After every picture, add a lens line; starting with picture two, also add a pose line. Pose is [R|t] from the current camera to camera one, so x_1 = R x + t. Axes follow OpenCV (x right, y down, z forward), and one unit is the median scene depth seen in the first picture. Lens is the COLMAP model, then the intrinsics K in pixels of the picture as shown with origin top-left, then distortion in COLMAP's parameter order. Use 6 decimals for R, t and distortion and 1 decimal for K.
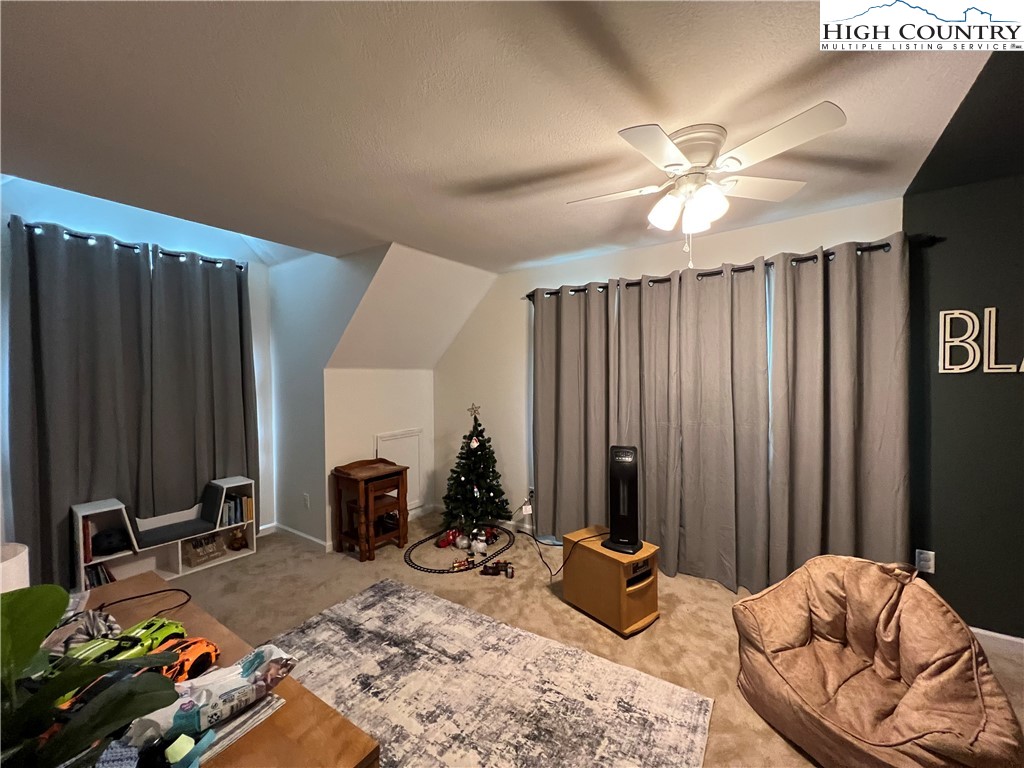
lens RADIAL K [[409.0, 0, 511.4], [0, 409.0, 384.8], [0, 0, 1]] dist [0.003012, 0.000486]
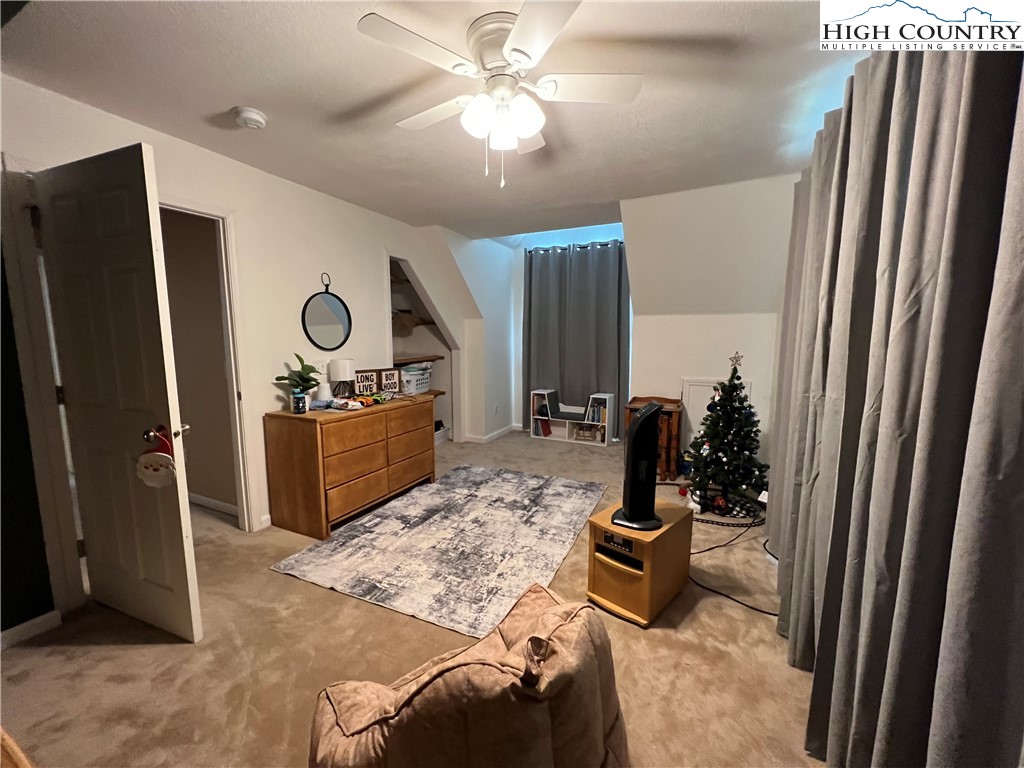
lens RADIAL K [[409.0, 0, 513.7], [0, 409.0, 384.5], [0, 0, 1]] dist [0.003012, 0.000486]
pose [[0.156847, 0.126717, -0.979460, 1.060478], [-0.025700, 0.991923, 0.124213, 0.032564], [0.987288, 0.005690, 0.158837, 0.670292]]
